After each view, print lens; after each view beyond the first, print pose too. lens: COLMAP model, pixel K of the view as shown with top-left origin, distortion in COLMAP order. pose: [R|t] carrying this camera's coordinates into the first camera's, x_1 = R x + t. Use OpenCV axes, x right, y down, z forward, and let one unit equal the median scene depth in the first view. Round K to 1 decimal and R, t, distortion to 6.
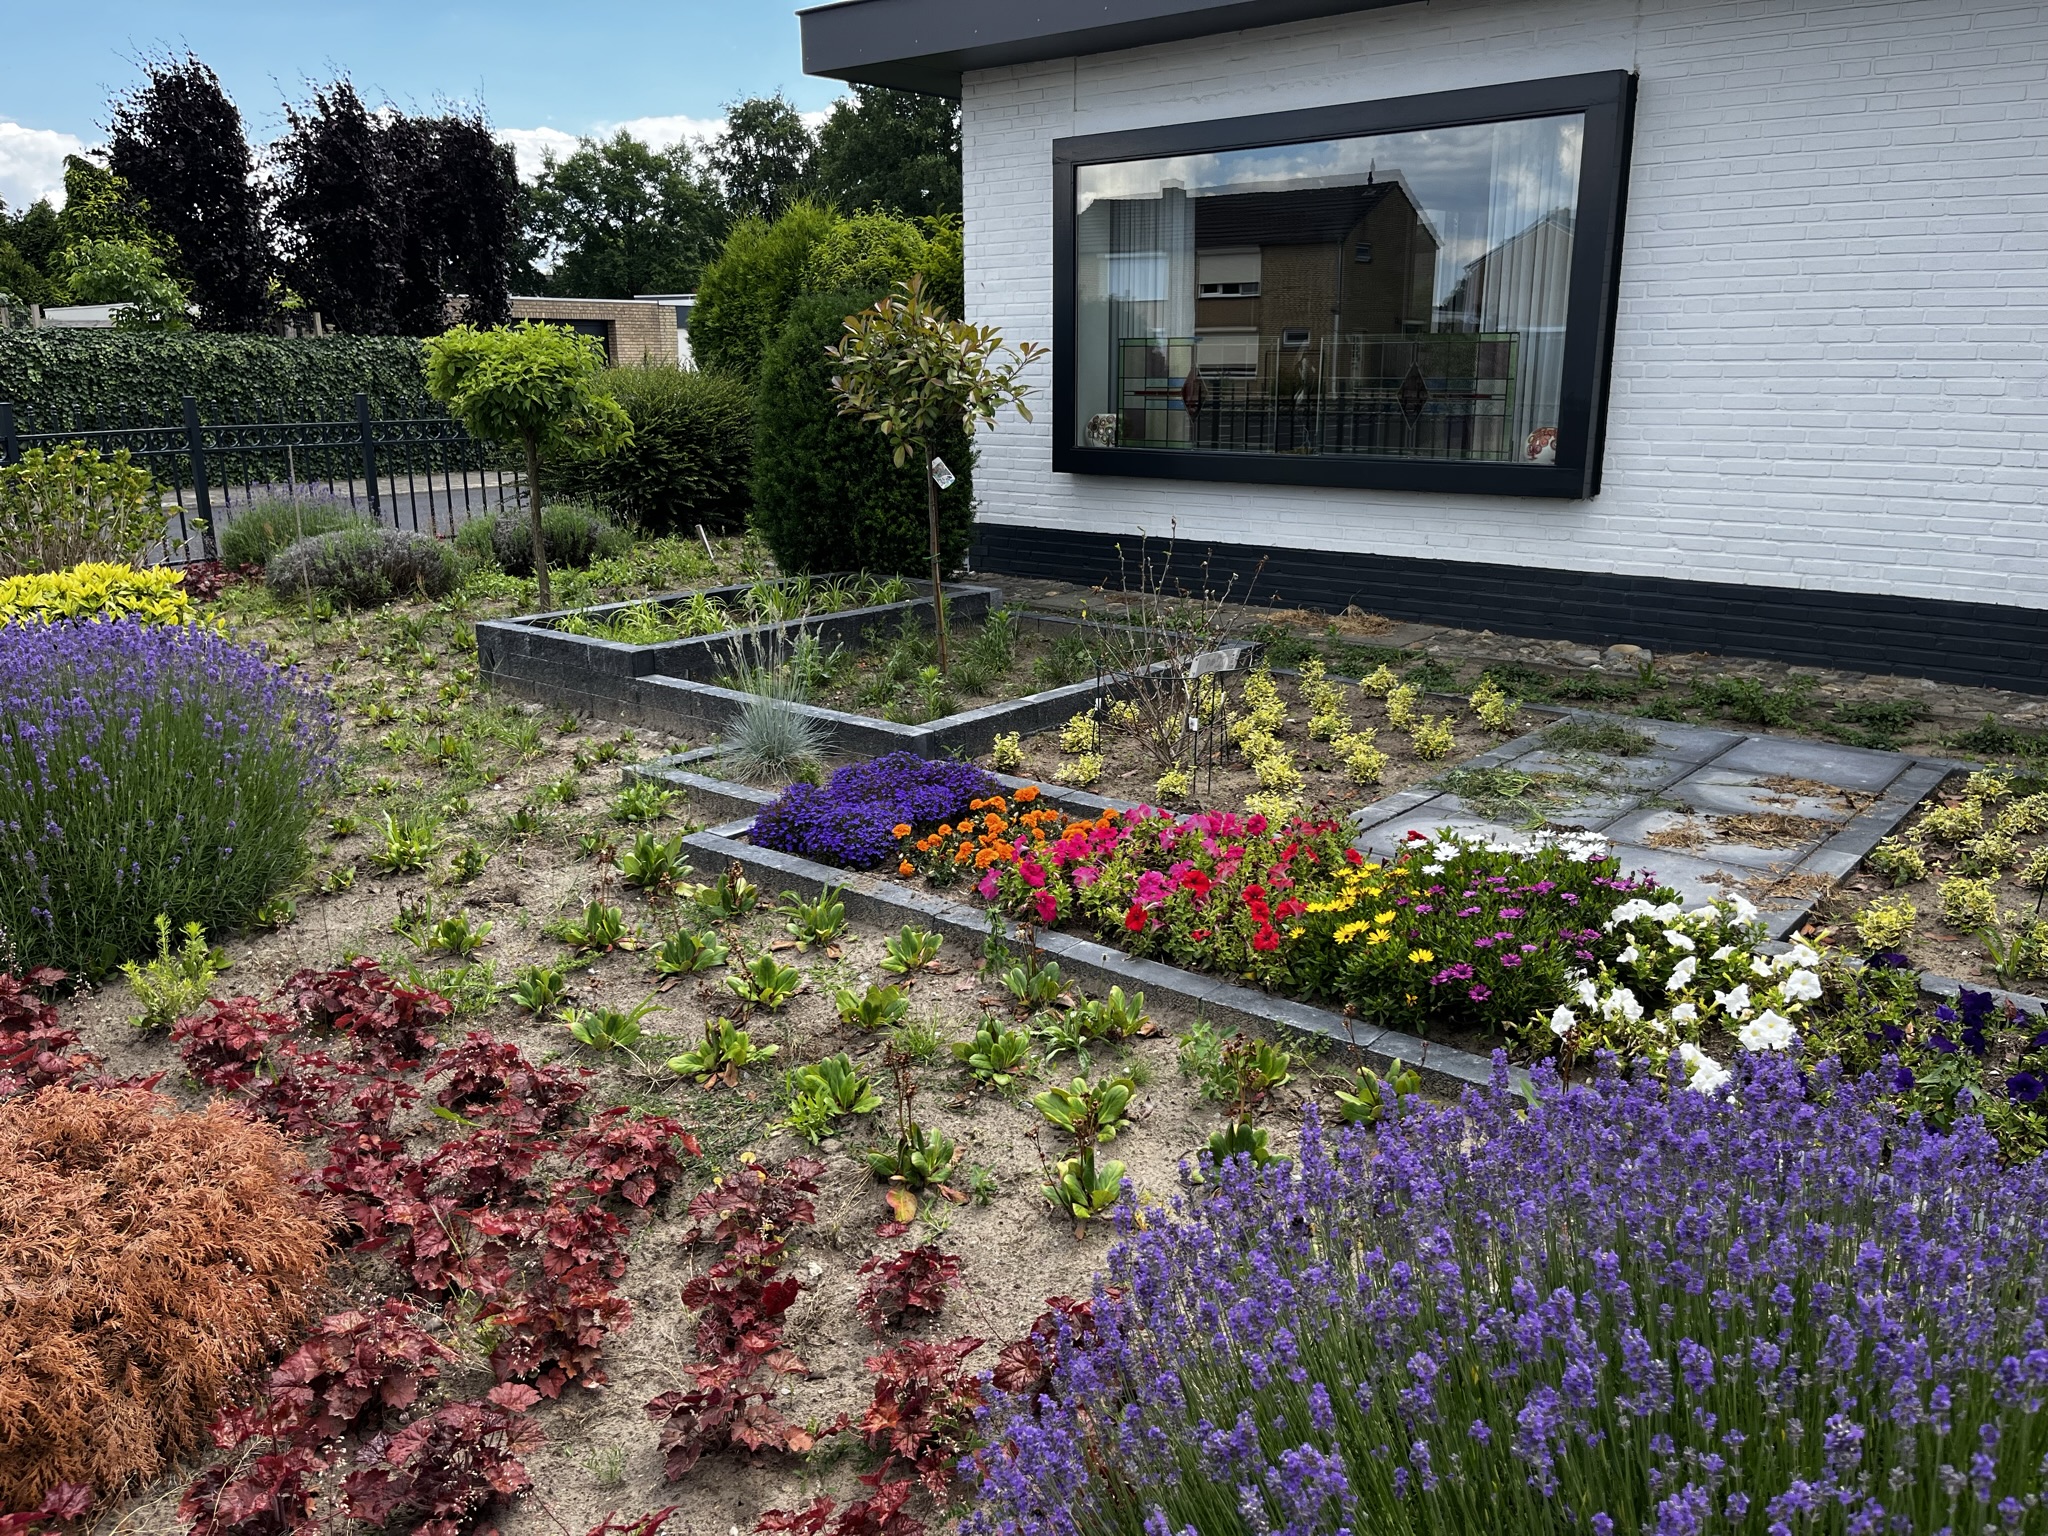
lens RADIAL K [[1554.4, 0, 1016.8], [0, 1554.4, 763.5], [0, 0, 1]] dist [0.049971, -0.054565]
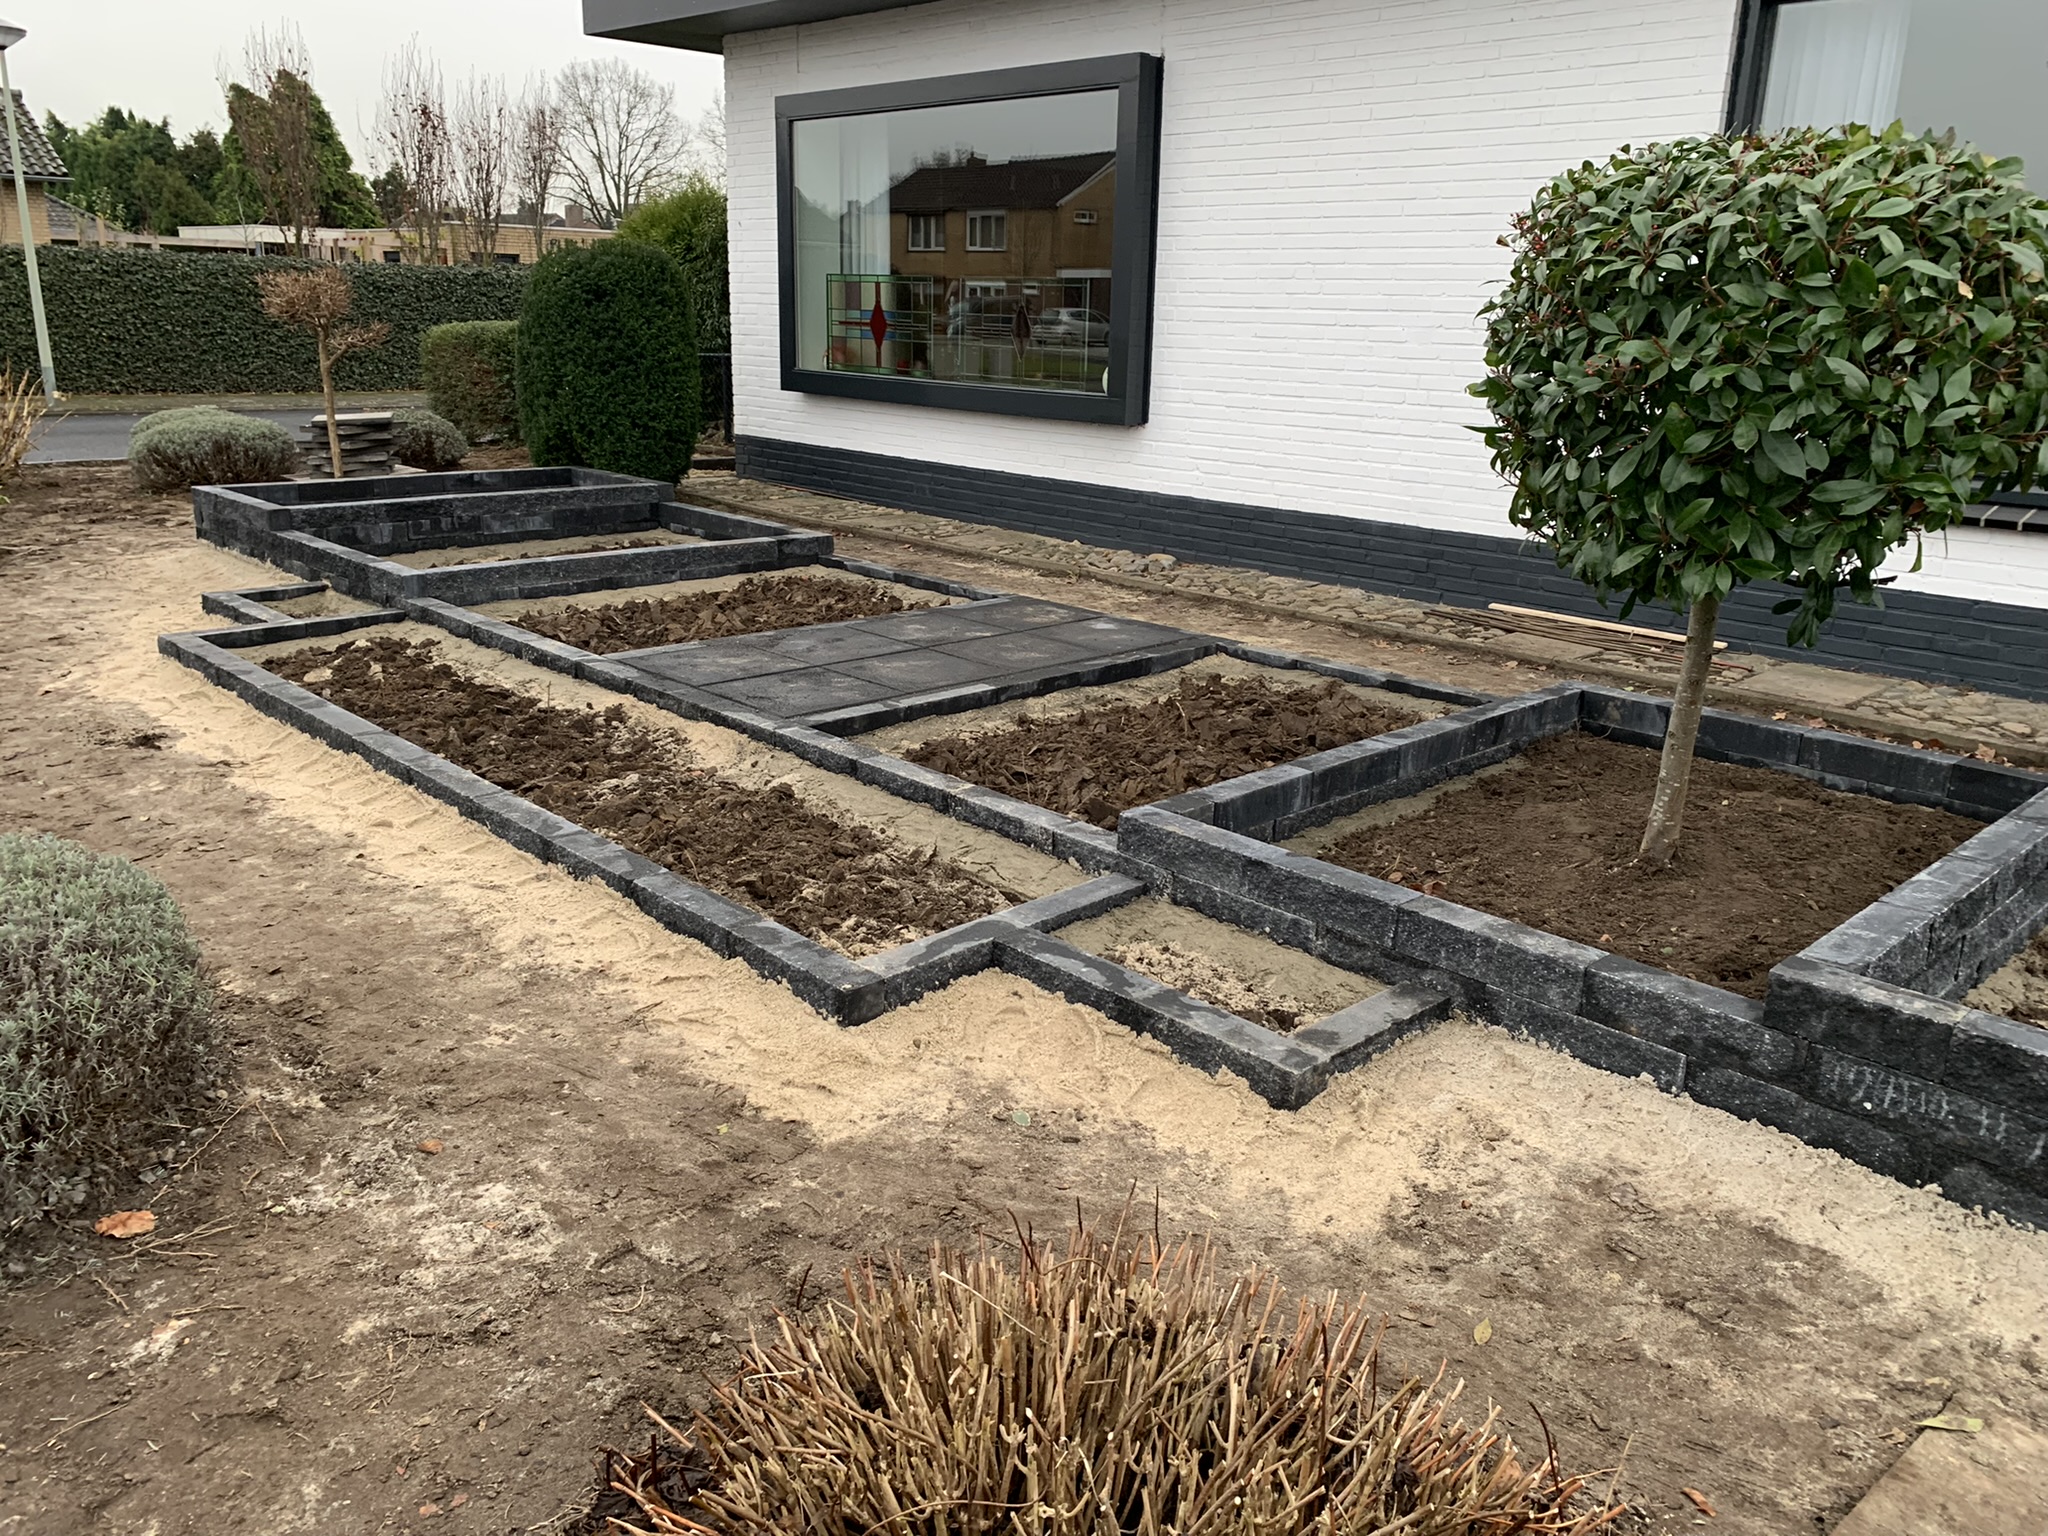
lens RADIAL K [[1571.6, 0, 1024.1], [0, 1571.6, 767.7], [0, 0, 1]] dist [0.016102, -0.000307]
pose [[0.994663, 0.057112, -0.085930, 0.426911], [-0.054459, 0.997973, 0.032910, 0.051975], [0.087635, -0.028055, 0.995757, -0.179176]]
